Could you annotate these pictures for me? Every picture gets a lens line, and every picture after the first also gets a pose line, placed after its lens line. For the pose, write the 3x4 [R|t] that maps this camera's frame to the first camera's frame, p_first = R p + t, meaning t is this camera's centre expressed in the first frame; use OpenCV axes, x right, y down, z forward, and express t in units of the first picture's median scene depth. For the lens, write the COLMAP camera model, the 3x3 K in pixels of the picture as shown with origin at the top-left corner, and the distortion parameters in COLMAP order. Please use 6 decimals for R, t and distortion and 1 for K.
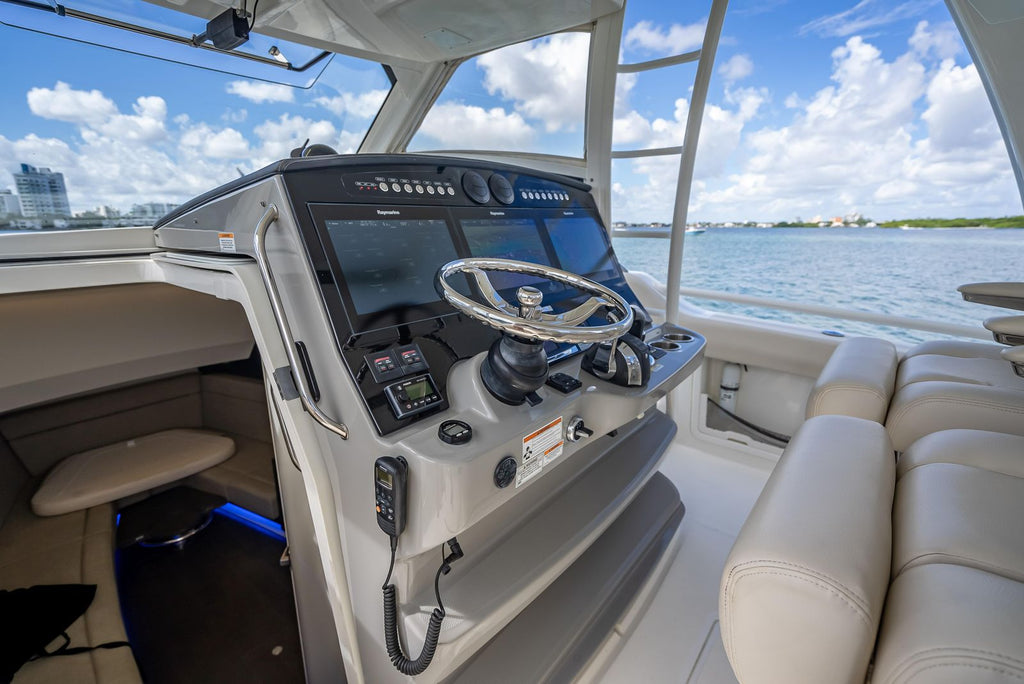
lens RADIAL K [[472.9, 0, 512.0], [0, 472.9, 342.0], [0, 0, 1]] dist [0.003306, -0.000040]
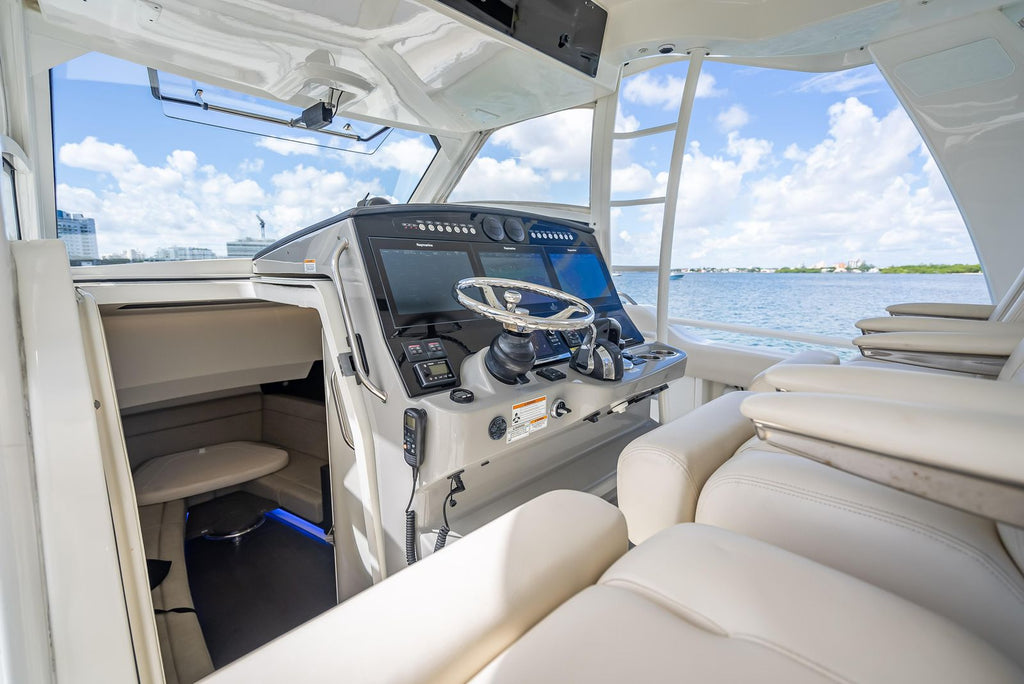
lens RADIAL K [[457.3, 0, 510.2], [0, 457.3, 338.3], [0, 0, 1]] dist [-0.002558, 0.000322]
pose [[0.996293, 0.021881, -0.083193, 0.095457], [-0.029501, 0.995368, -0.091495, 0.102653], [0.080806, 0.093610, 0.992324, -0.252451]]
